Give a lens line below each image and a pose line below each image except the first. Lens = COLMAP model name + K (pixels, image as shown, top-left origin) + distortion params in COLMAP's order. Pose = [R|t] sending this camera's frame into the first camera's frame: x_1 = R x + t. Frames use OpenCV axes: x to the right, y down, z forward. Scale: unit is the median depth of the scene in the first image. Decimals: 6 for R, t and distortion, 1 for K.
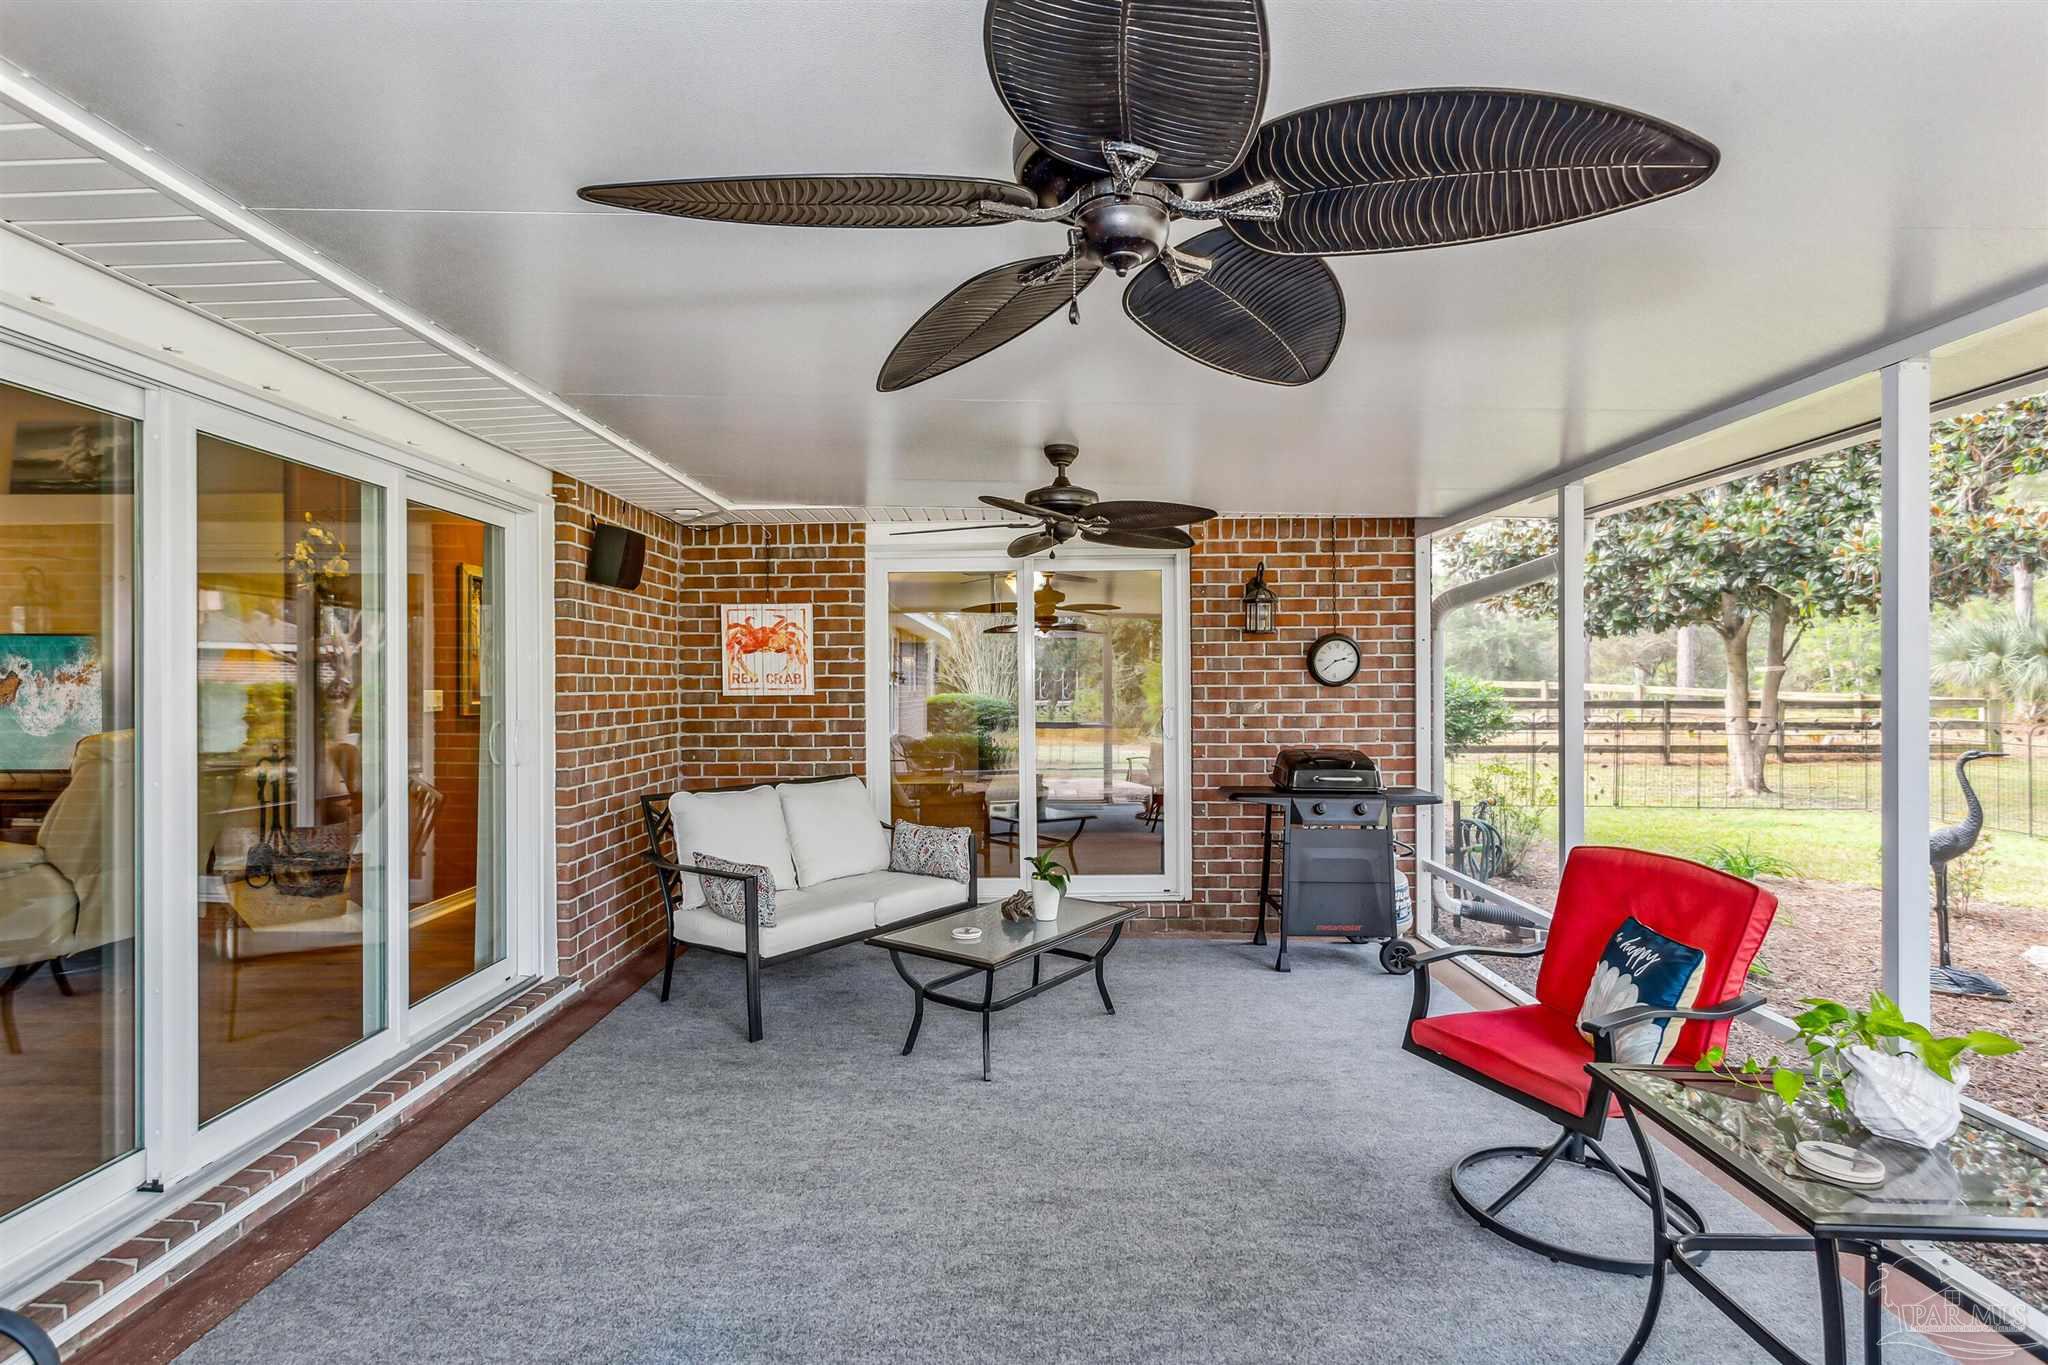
lens RADIAL K [[1005.2, 0, 1017.8], [0, 1005.2, 680.5], [0, 0, 1]] dist [0.009272, -0.000812]
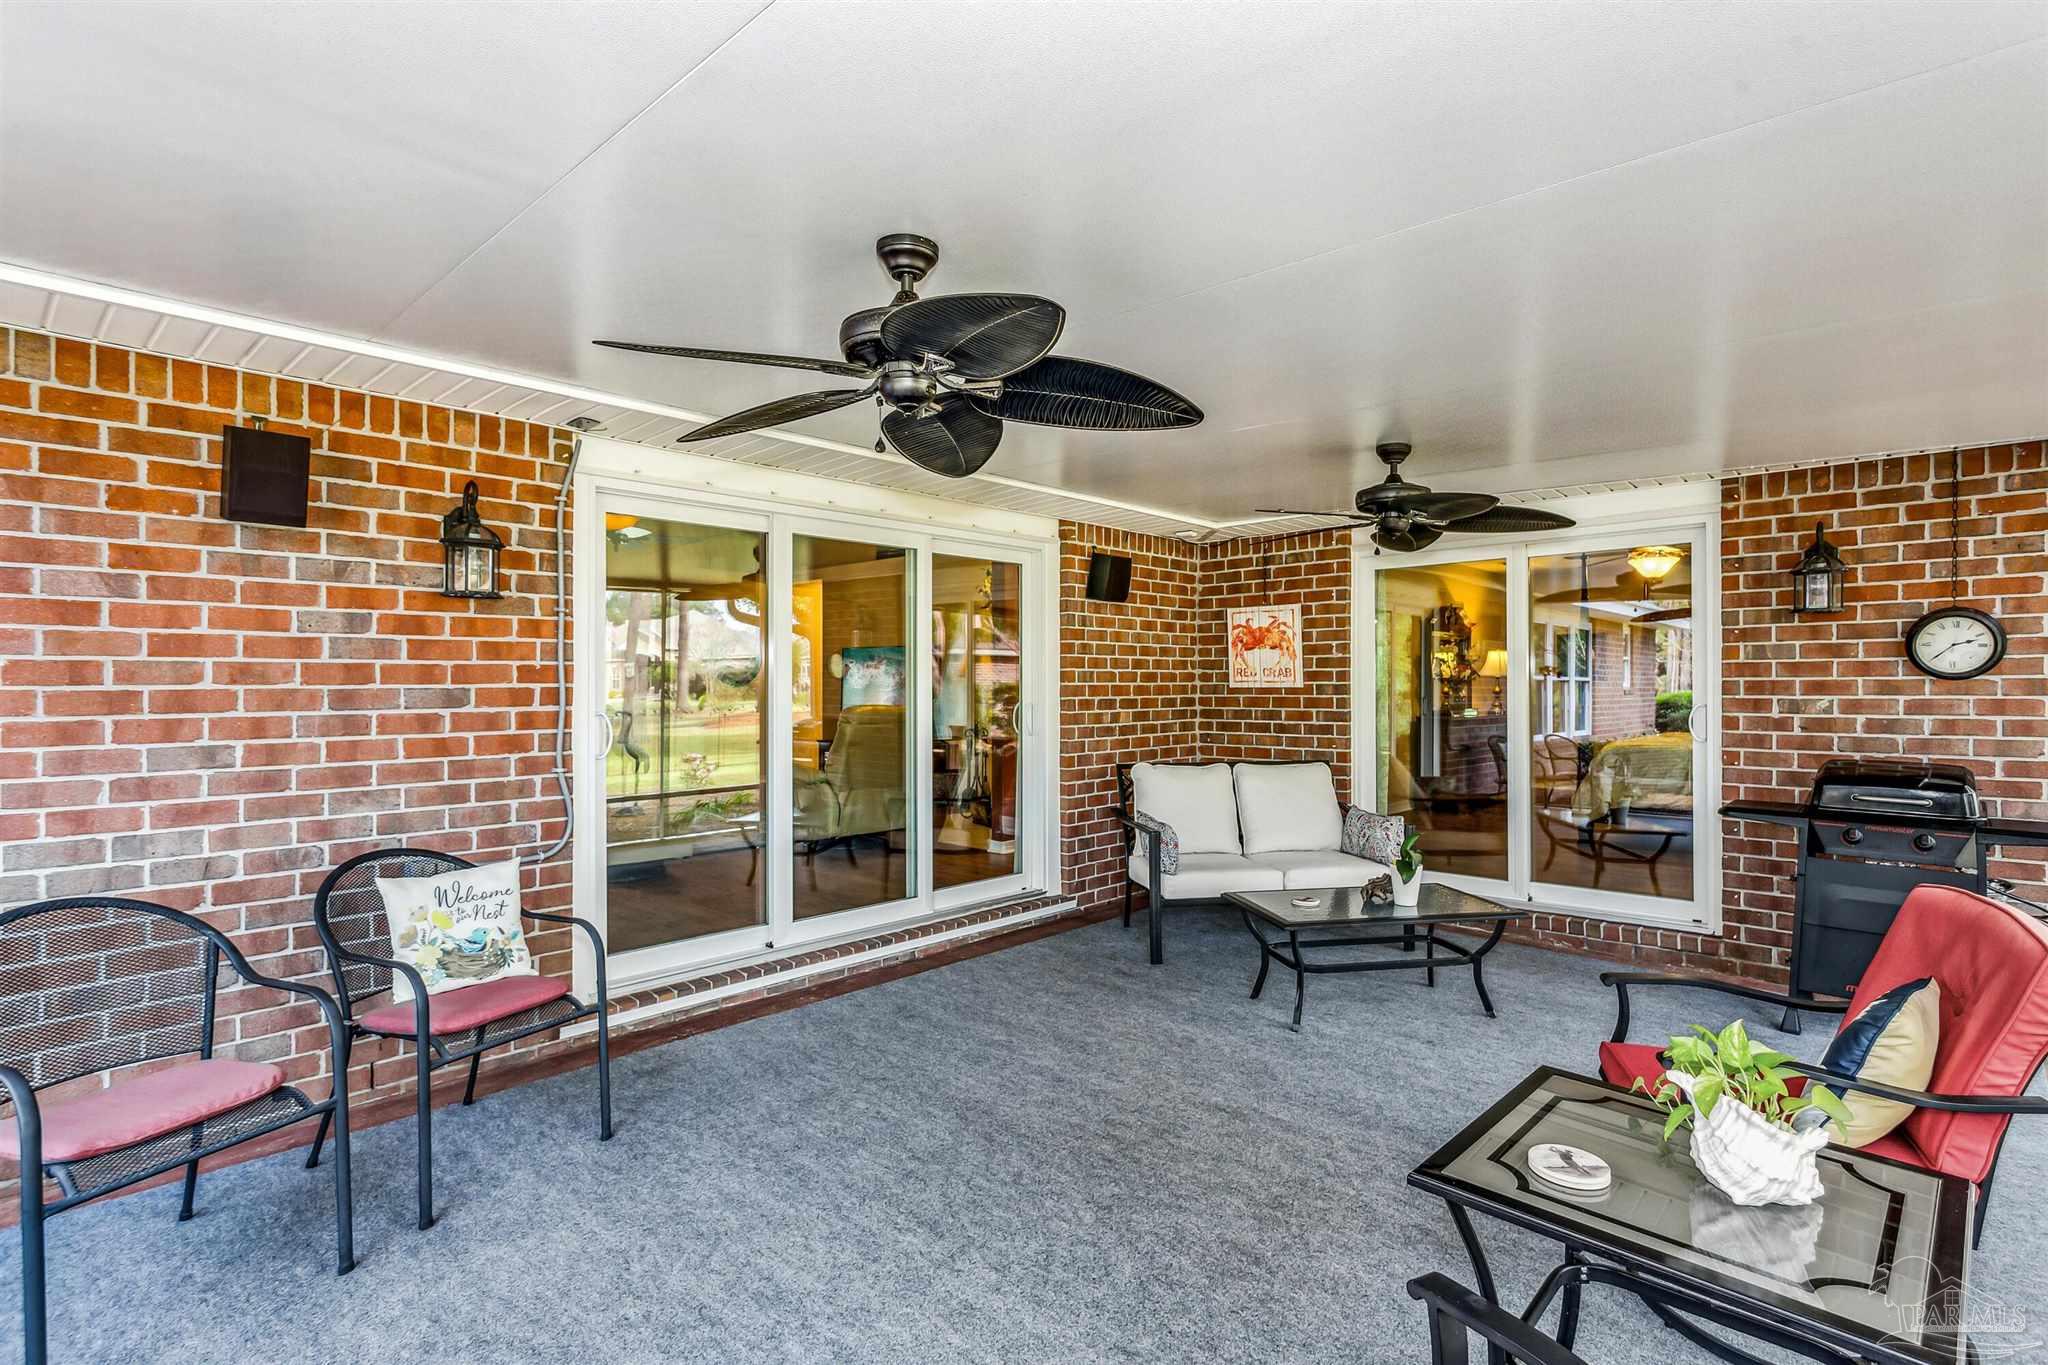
lens RADIAL K [[1005.2, 0, 1006.9], [0, 1005.2, 685.6], [0, 0, 1]] dist [0.009272, -0.000812]
pose [[0.724757, 0.004493, -0.688990, 0.321009], [0.000832, 0.999972, 0.007396, 0.004324], [0.689004, -0.005934, 0.724733, -0.015553]]
